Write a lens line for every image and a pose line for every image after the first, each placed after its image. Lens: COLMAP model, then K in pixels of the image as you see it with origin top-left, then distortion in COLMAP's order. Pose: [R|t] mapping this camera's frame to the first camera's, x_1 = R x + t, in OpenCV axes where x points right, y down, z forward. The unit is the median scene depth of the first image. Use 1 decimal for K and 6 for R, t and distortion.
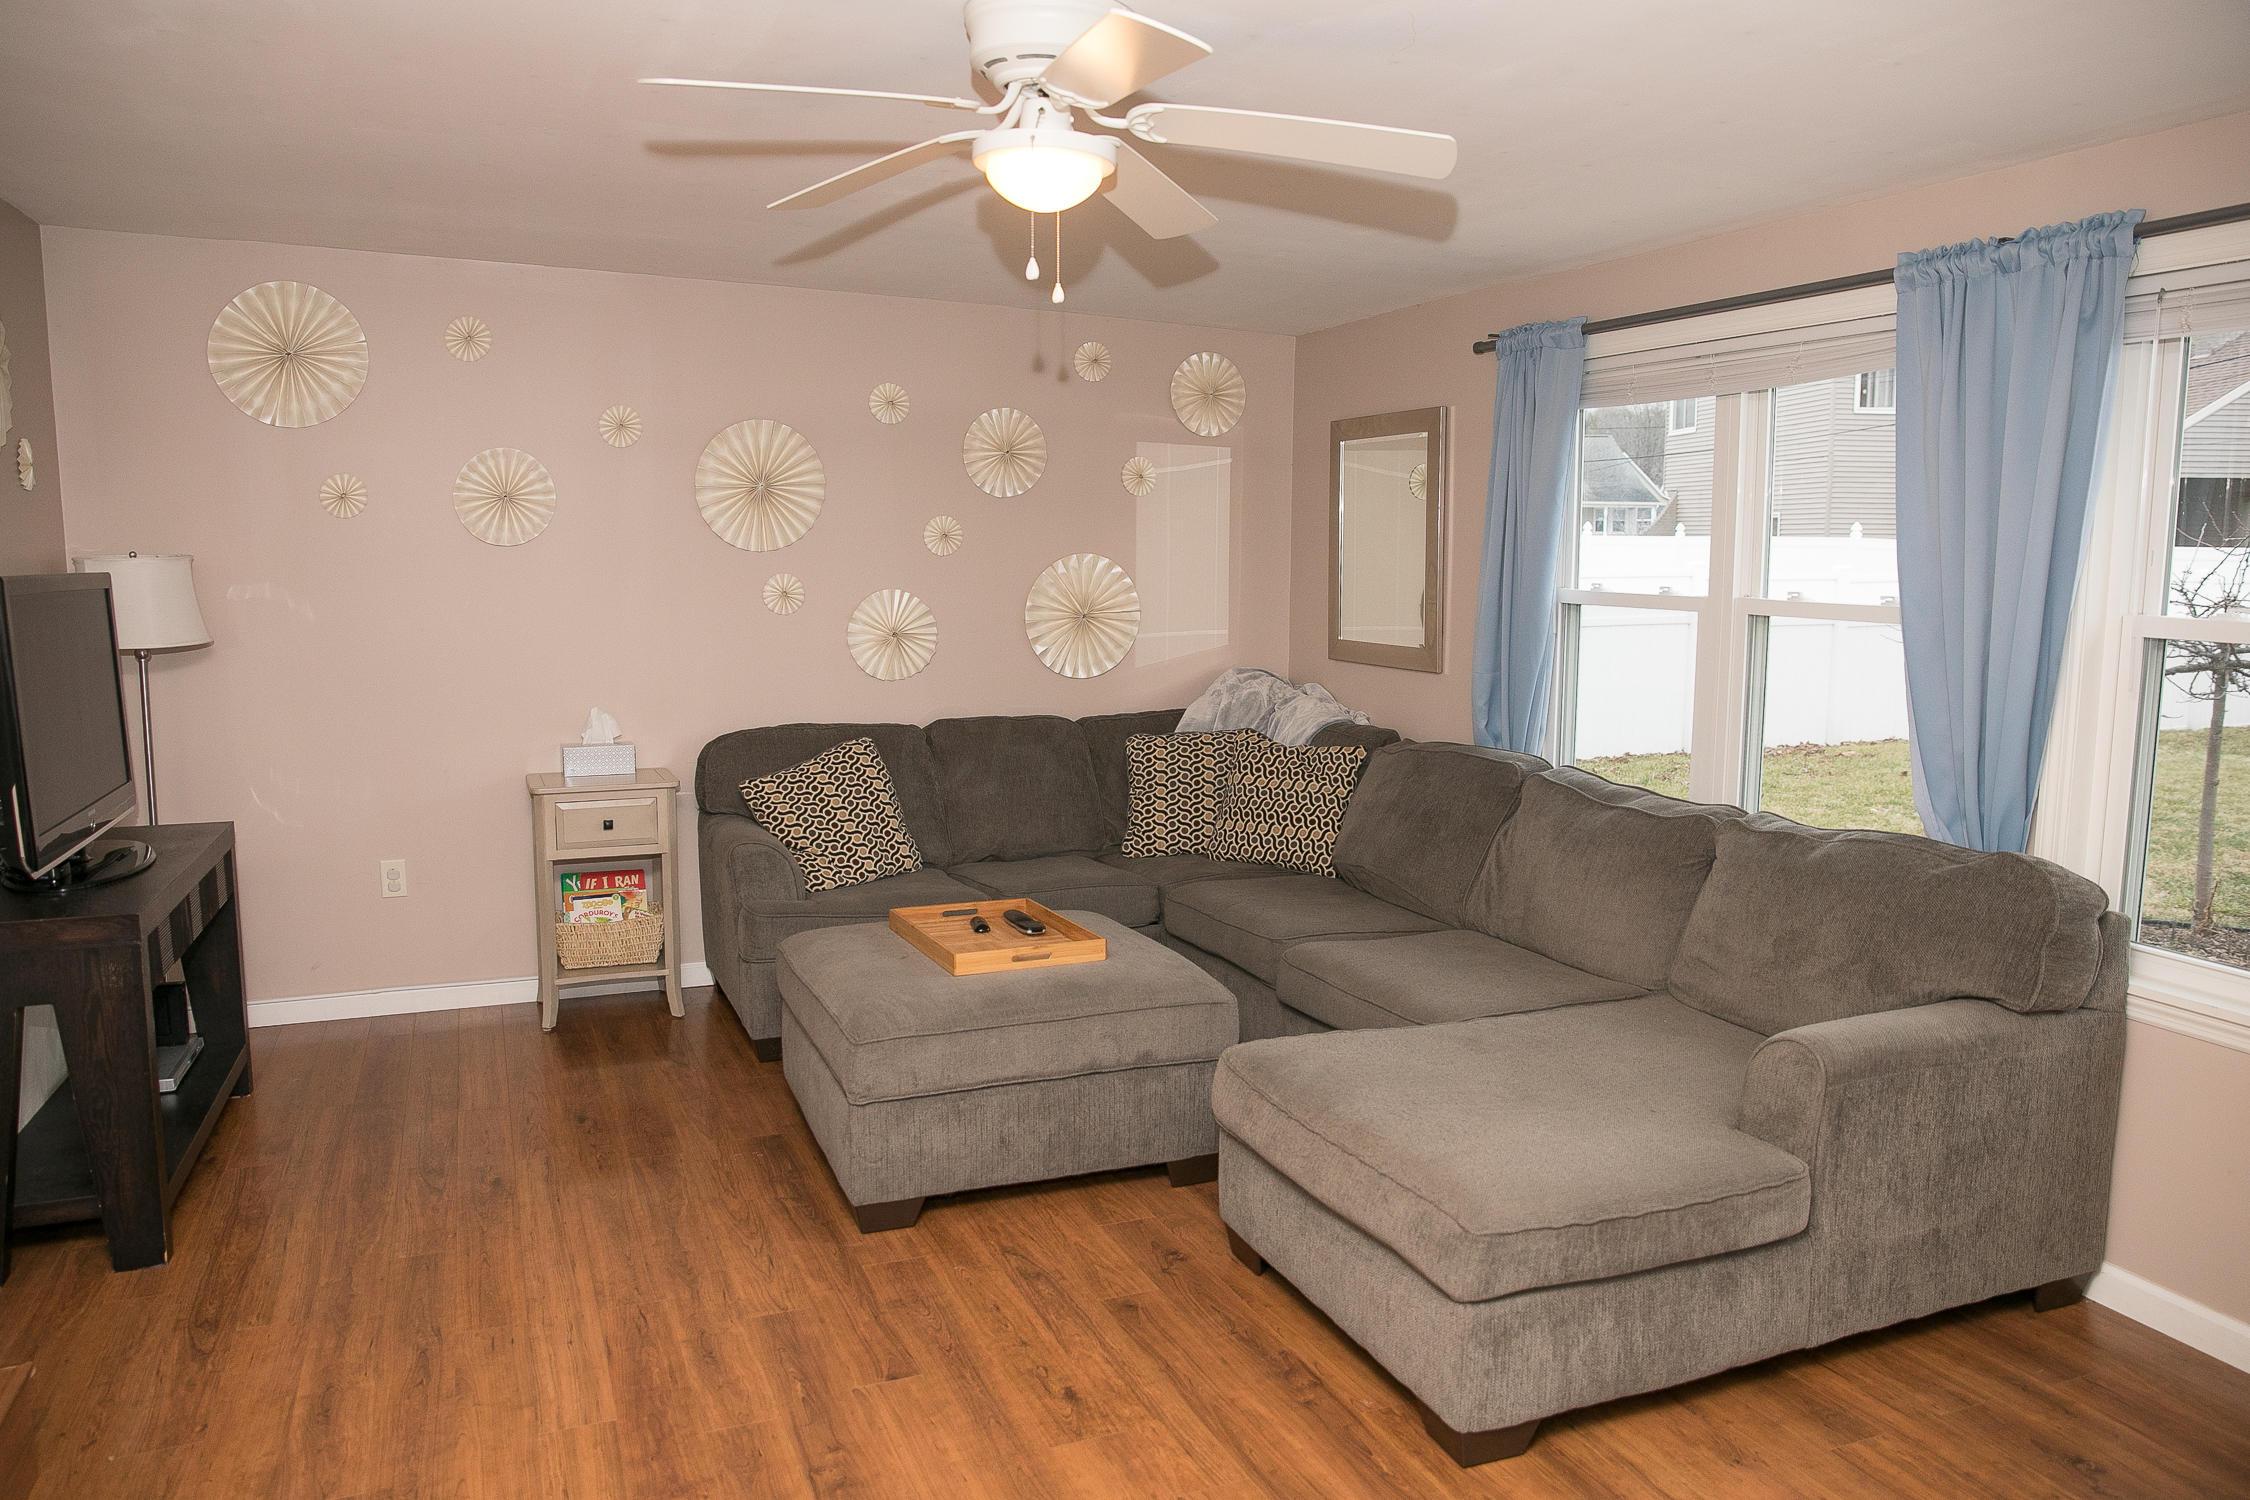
lens RADIAL K [[1576.5, 0, 1125.0], [0, 1576.5, 750.0], [0, 0, 1]] dist [-0.120509, 0.098536]
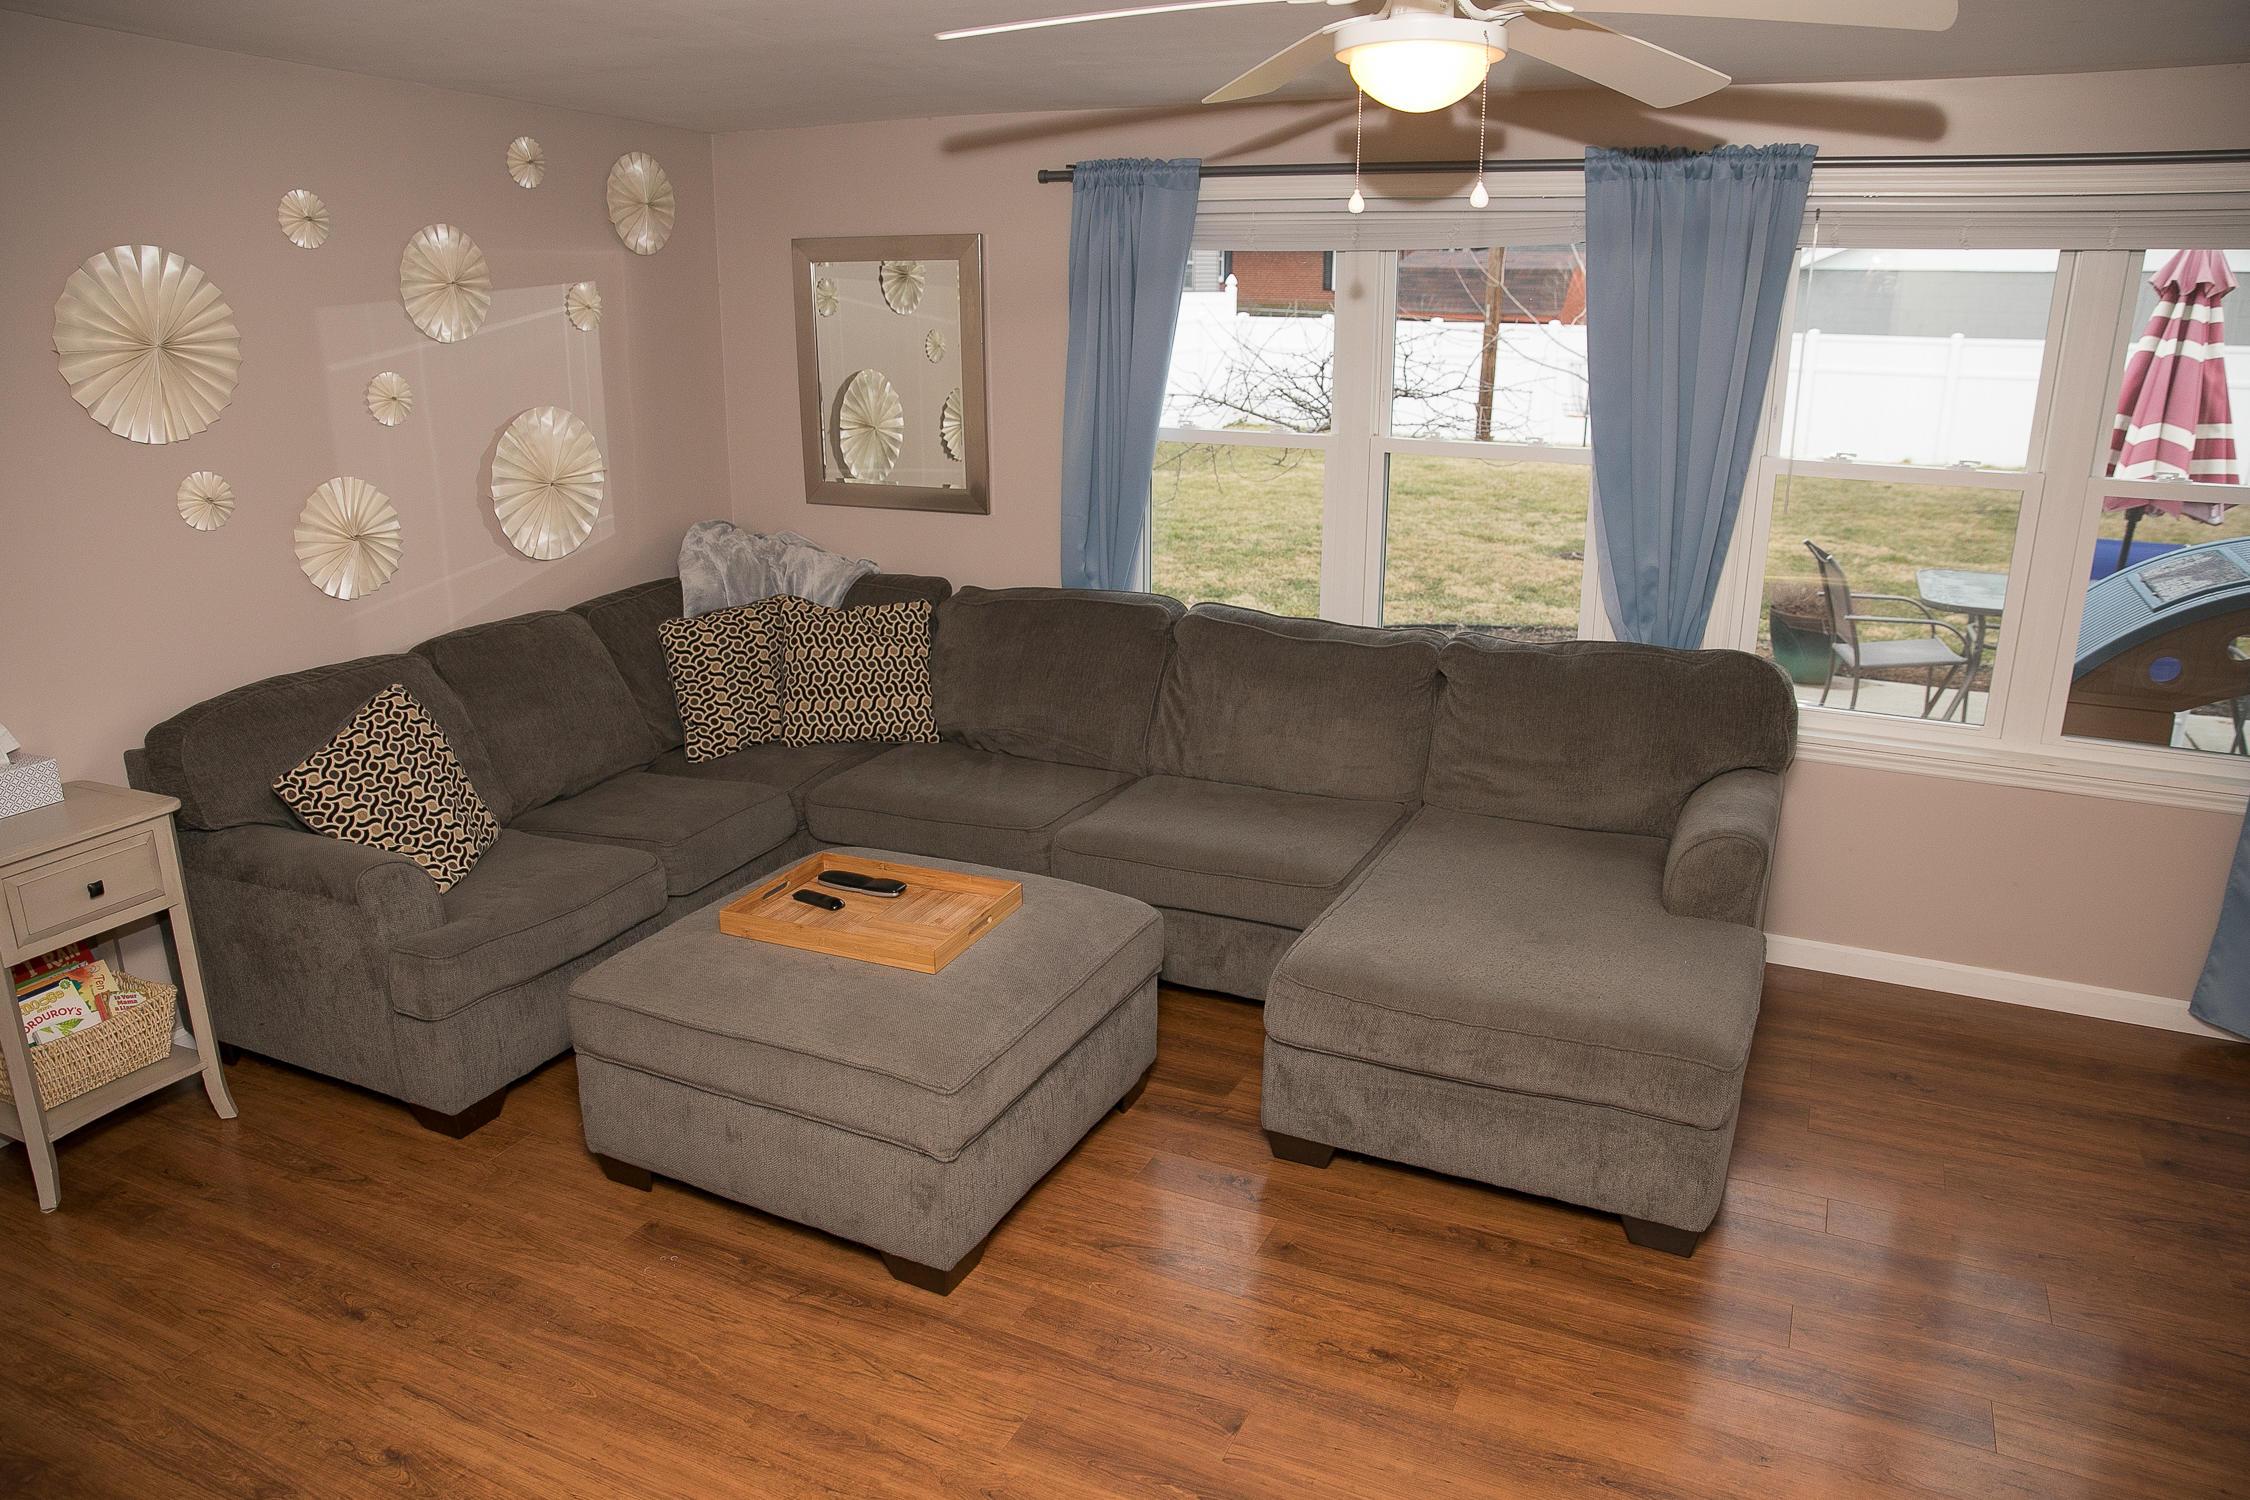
lens RADIAL K [[1524.3, 0, 1125.0], [0, 1524.3, 750.0], [0, 0, 1]] dist [-0.110086, 0.083736]
pose [[0.741297, -0.203299, 0.639647, -0.375674], [0.089611, 0.974469, 0.205865, -0.094704], [-0.665168, -0.095287, 0.740588, 0.235473]]
